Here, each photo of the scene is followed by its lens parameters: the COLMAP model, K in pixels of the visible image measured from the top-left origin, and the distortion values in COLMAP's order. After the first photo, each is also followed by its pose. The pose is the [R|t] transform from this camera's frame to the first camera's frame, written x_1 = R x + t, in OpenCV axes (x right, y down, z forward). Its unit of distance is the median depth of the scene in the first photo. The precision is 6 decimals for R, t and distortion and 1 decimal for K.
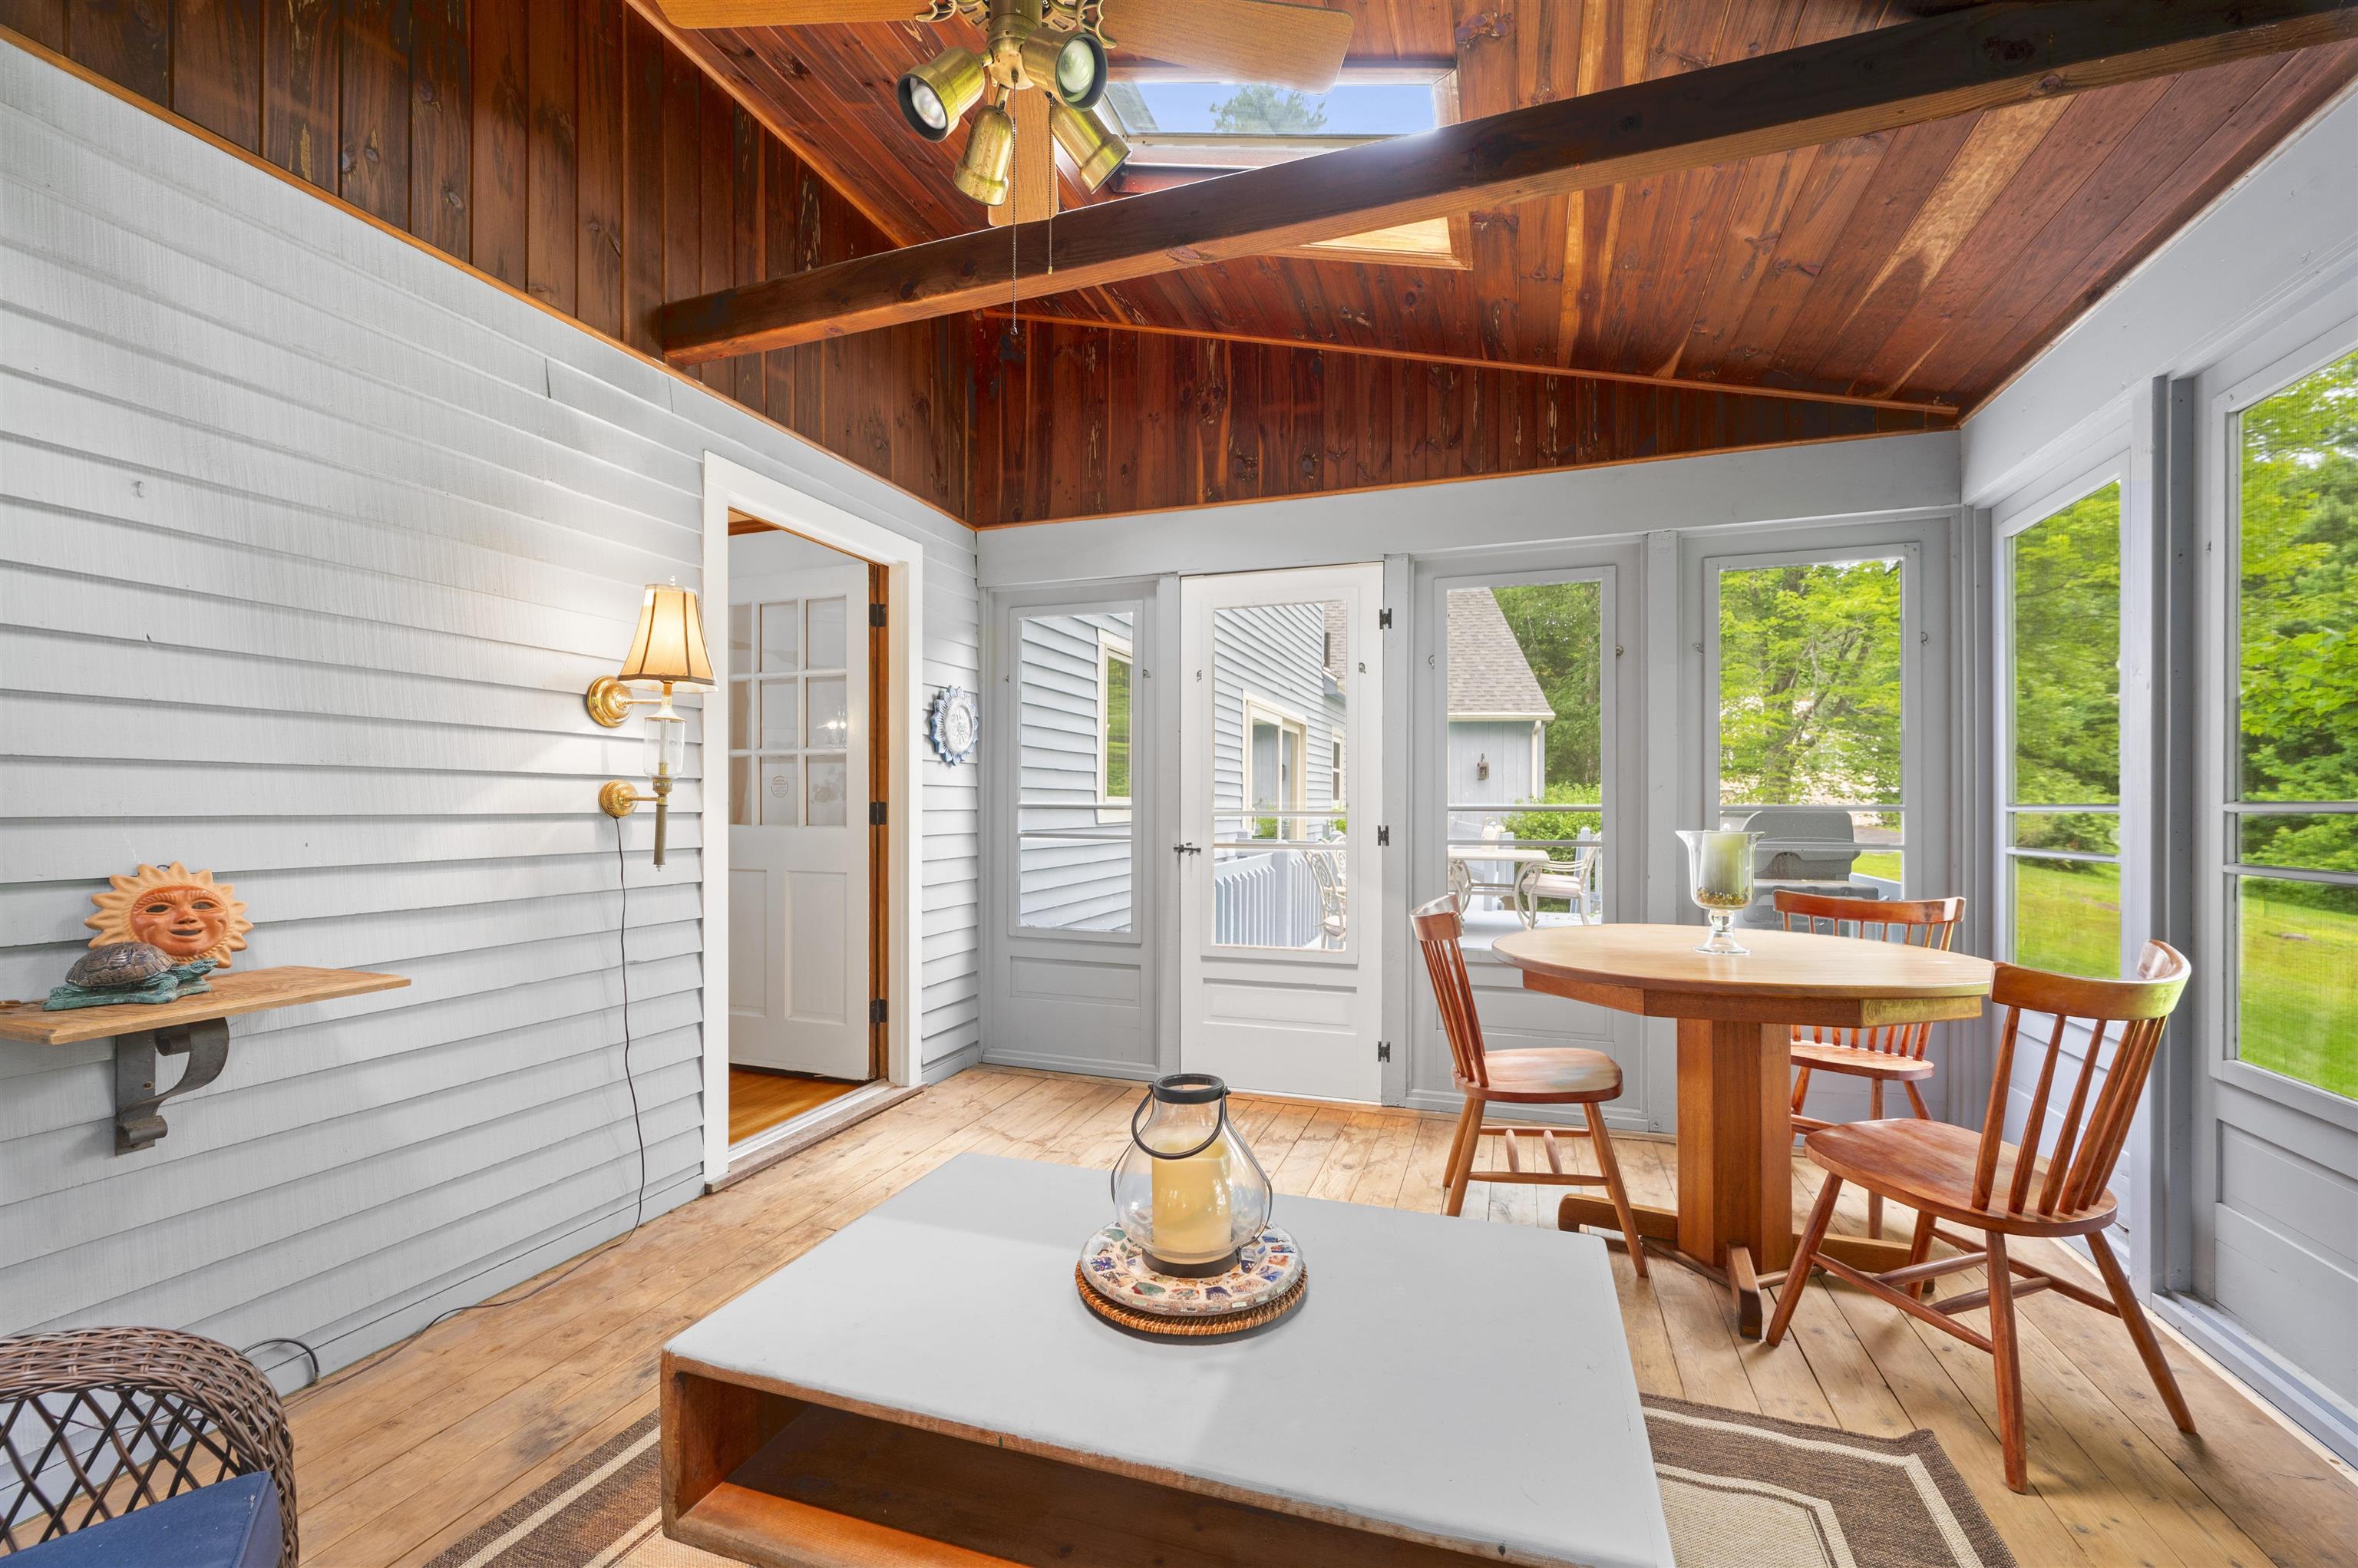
lens RADIAL K [[971.4, 0, 1175.6], [0, 971.4, 799.7], [0, 0, 1]] dist [-0.009808, 0.003664]
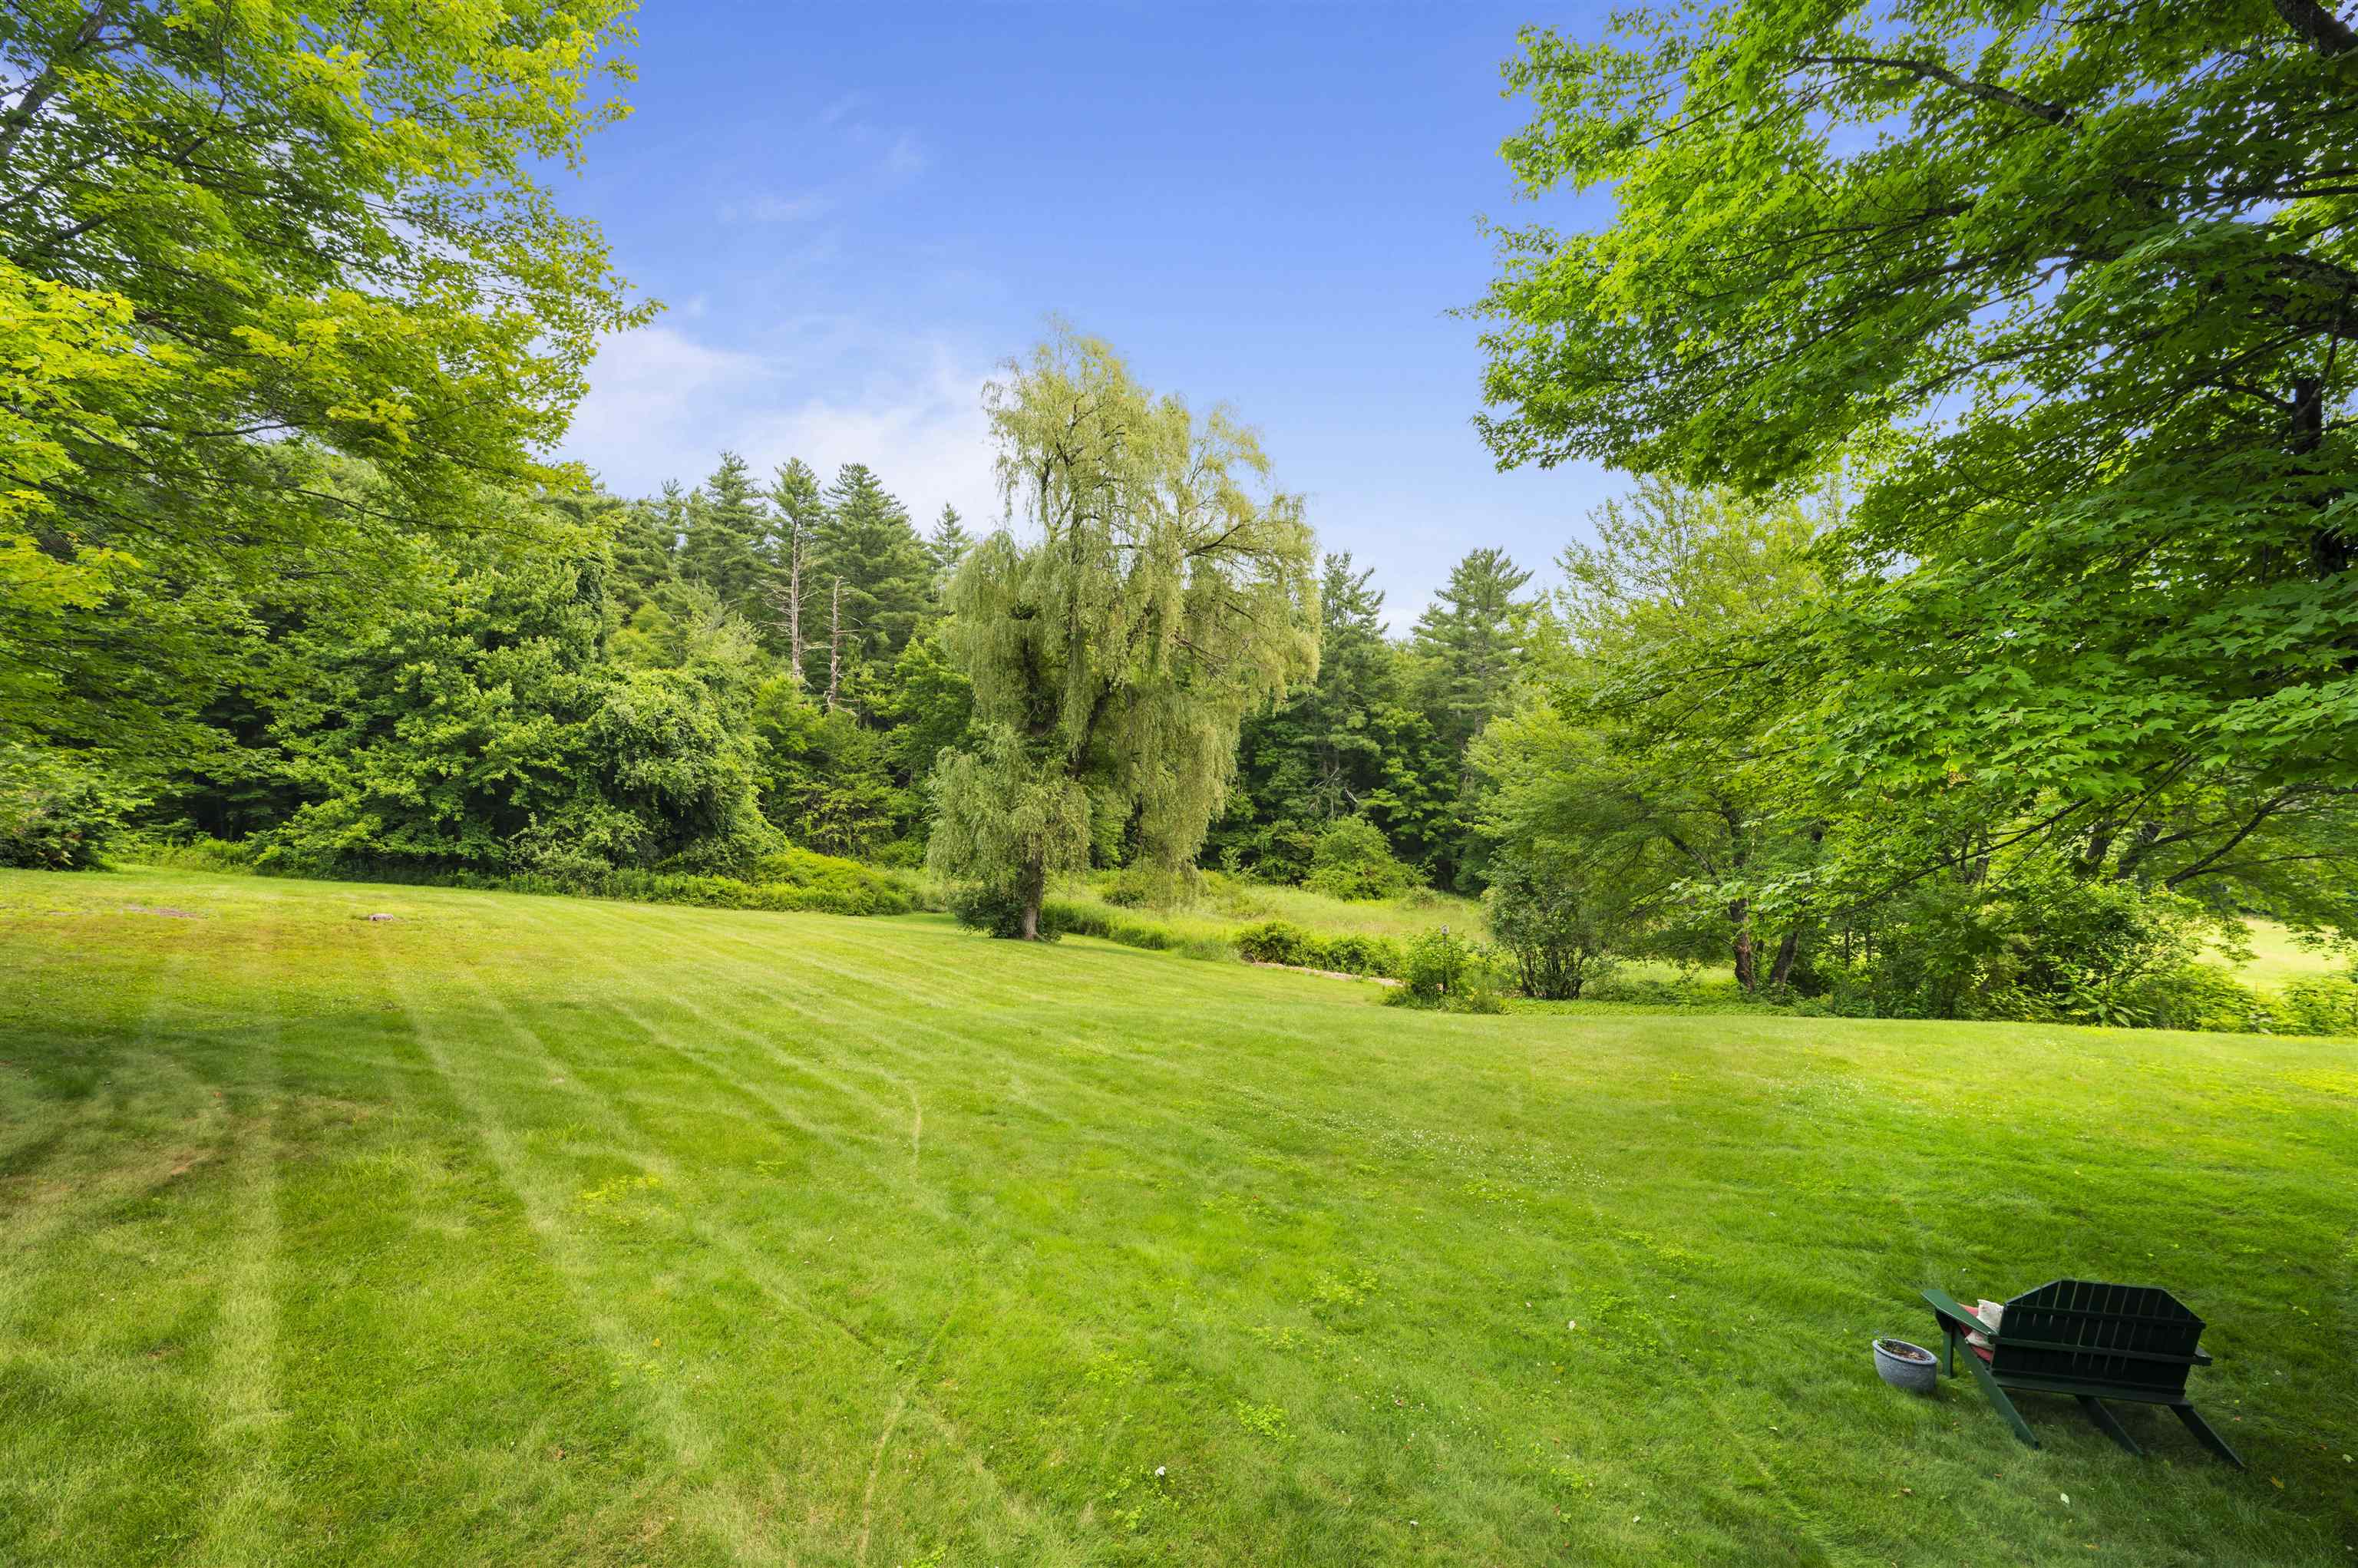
lens RADIAL K [[971.4, 0, 1187.0], [0, 971.4, 785.8], [0, 0, 1]] dist [-0.009808, 0.003664]
pose [[-0.089951, -0.021521, 0.995714, 0.214283], [0.008506, 0.999713, 0.022376, -0.004257], [-0.995910, 0.010482, -0.089742, 0.434094]]
